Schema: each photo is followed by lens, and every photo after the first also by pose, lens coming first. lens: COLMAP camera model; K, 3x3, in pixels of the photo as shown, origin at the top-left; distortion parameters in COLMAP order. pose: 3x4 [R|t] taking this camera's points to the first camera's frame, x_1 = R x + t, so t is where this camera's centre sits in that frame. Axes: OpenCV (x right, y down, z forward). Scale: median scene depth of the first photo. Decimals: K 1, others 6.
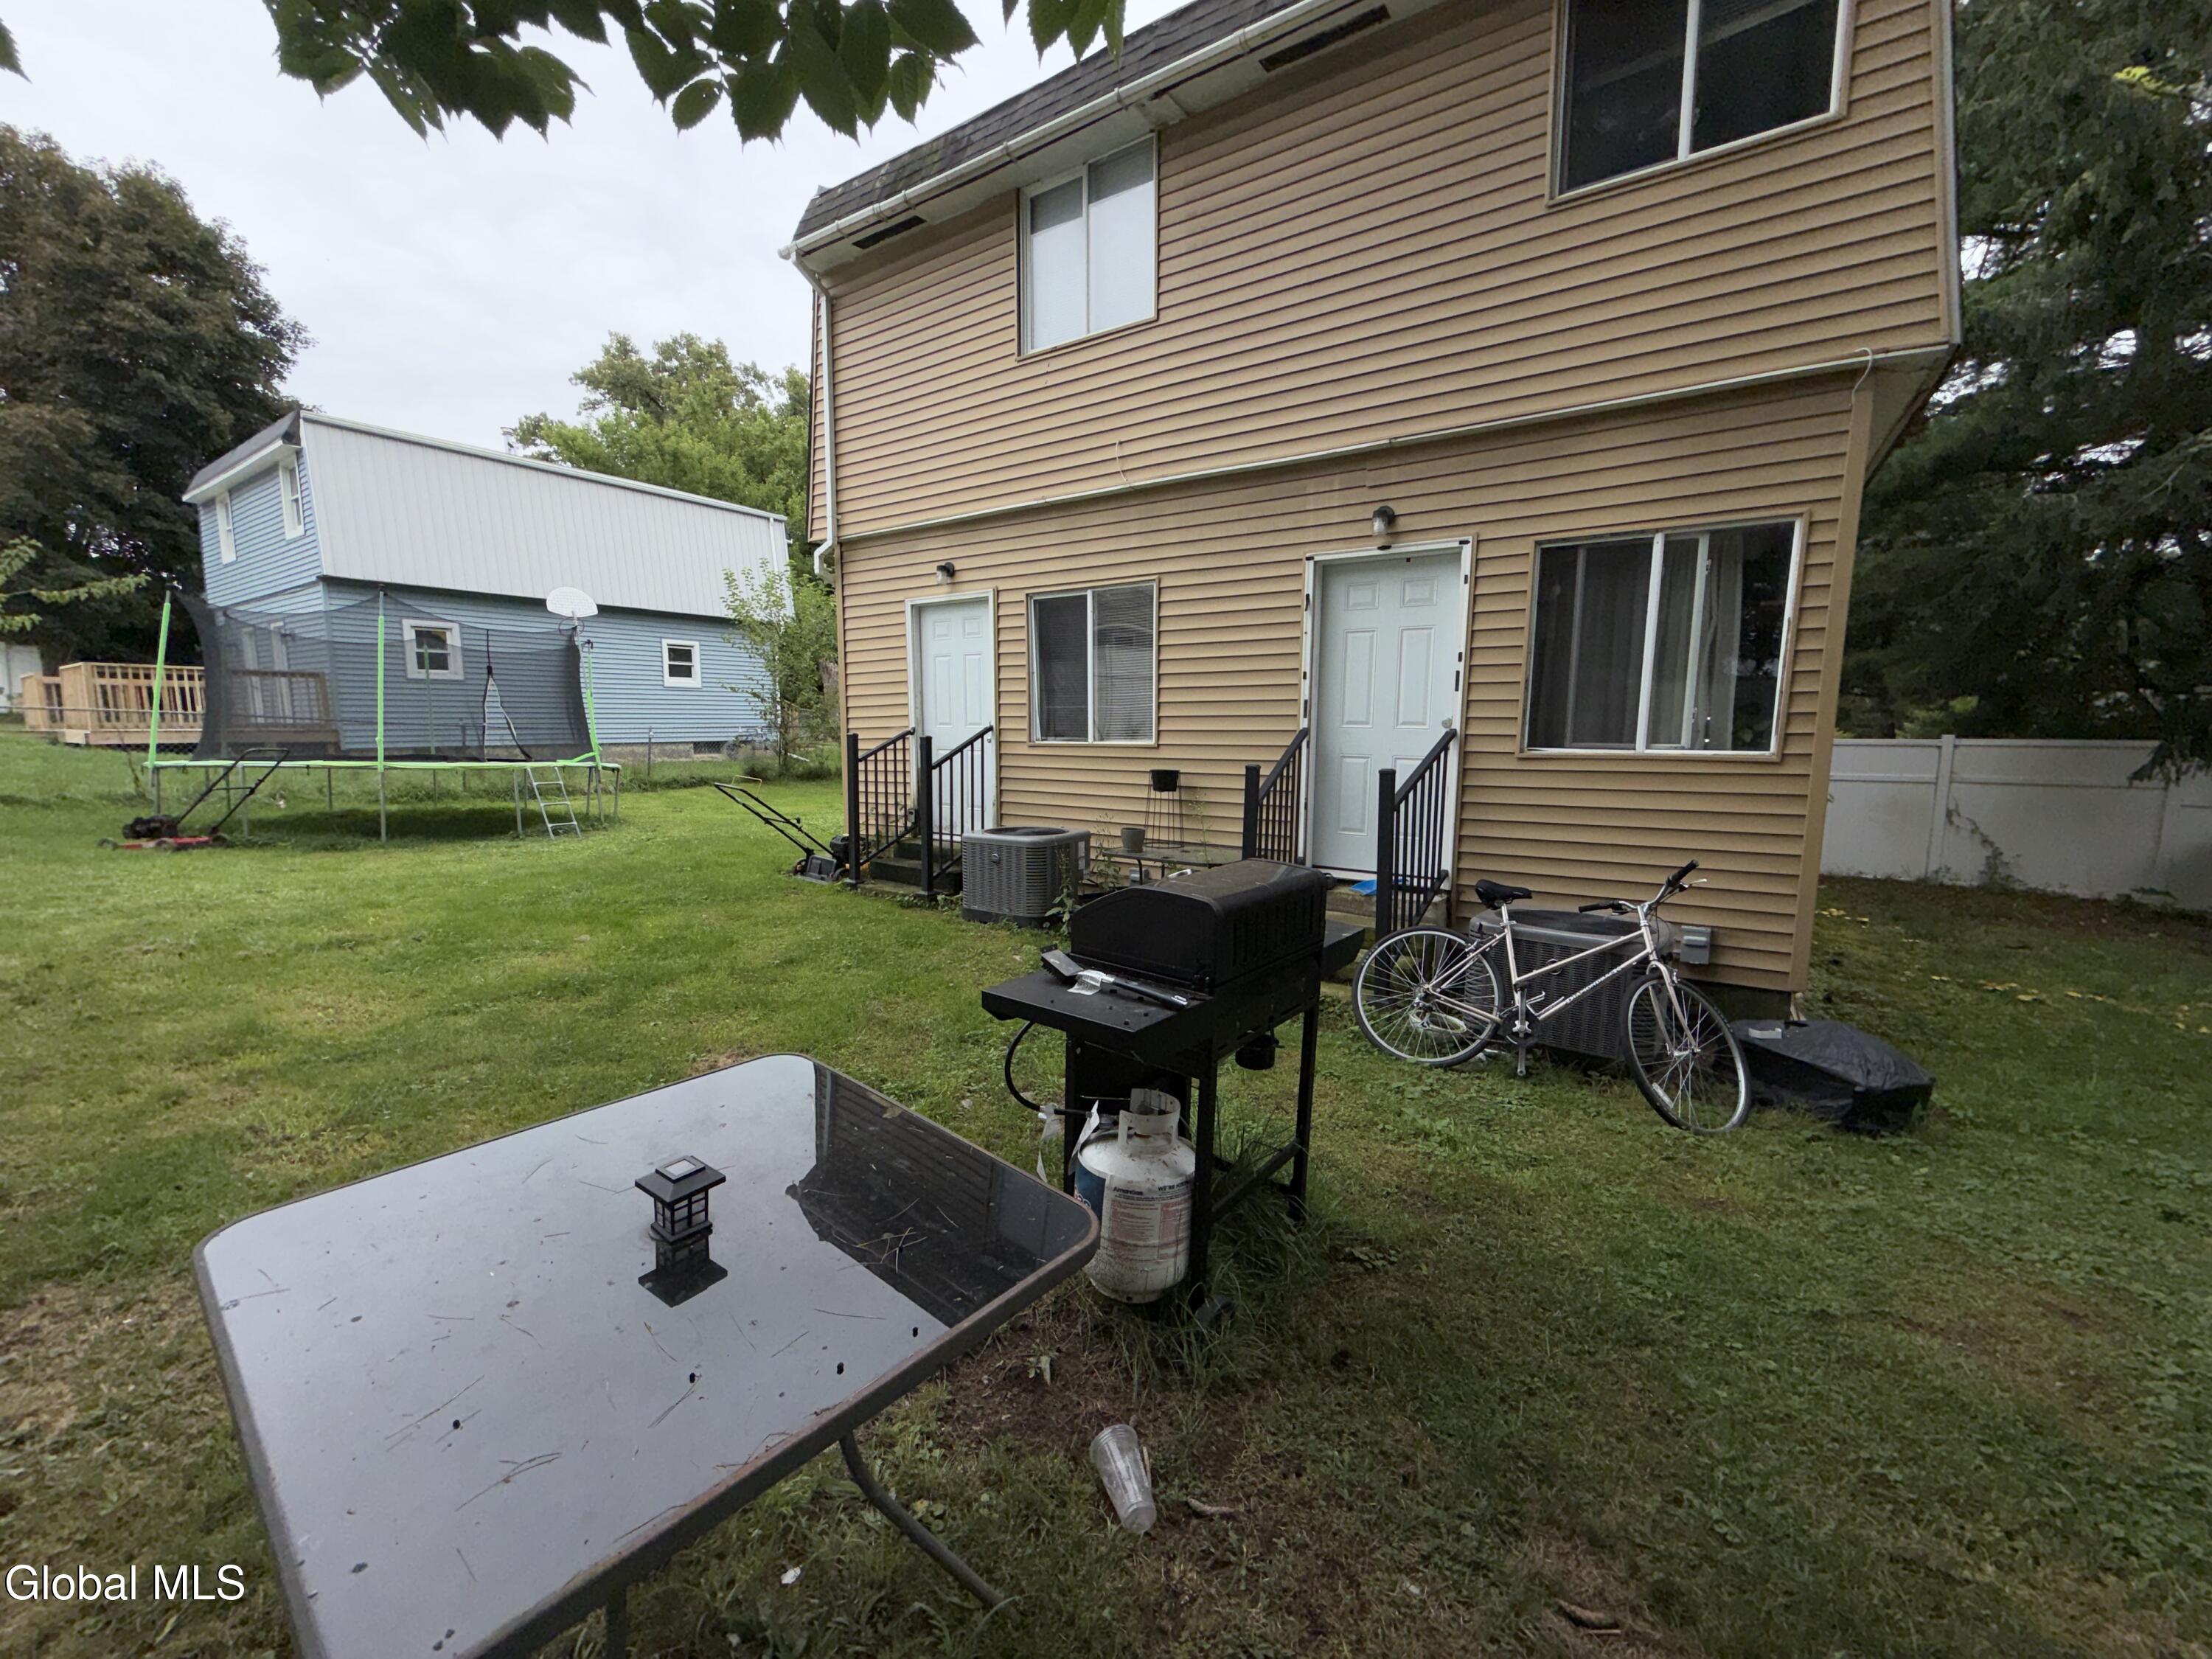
lens RADIAL K [[887.7, 0, 1111.3], [0, 887.7, 827.6], [0, 0, 1]] dist [0.000225, 0.000442]
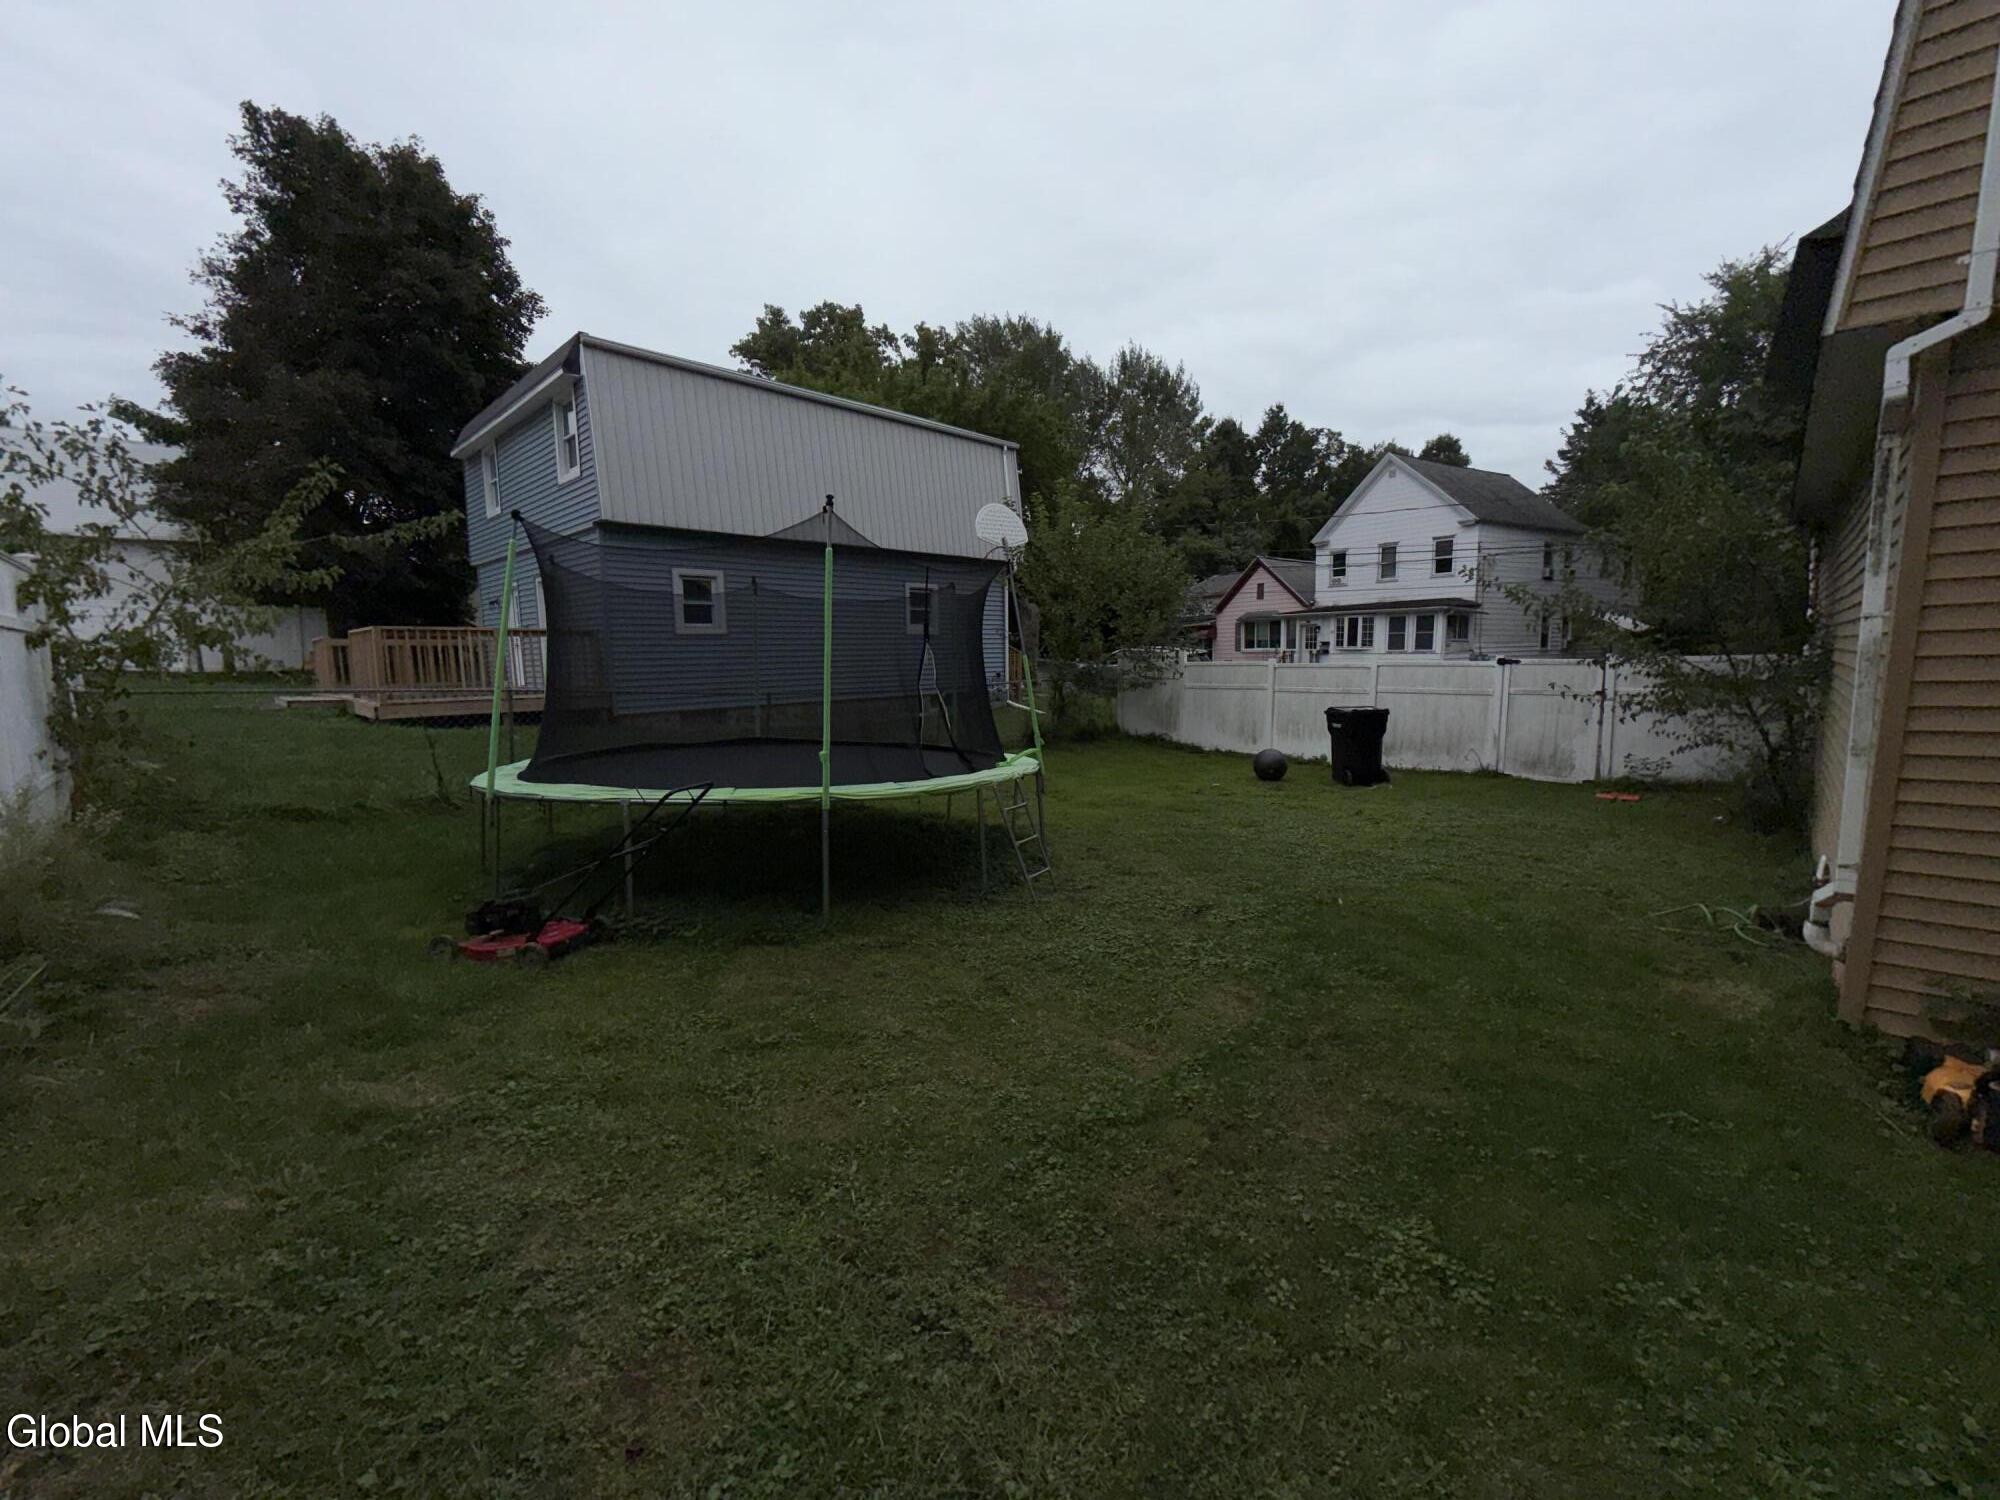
lens RADIAL K [[802.6, 0, 1004.8], [0, 802.6, 748.3], [0, 0, 1]] dist [0.000225, 0.000442]
pose [[0.985165, 0.006499, -0.171488, -0.241484], [-0.006526, 0.999979, 0.000407, -0.041311], [0.171487, 0.000719, 0.985186, 0.193469]]
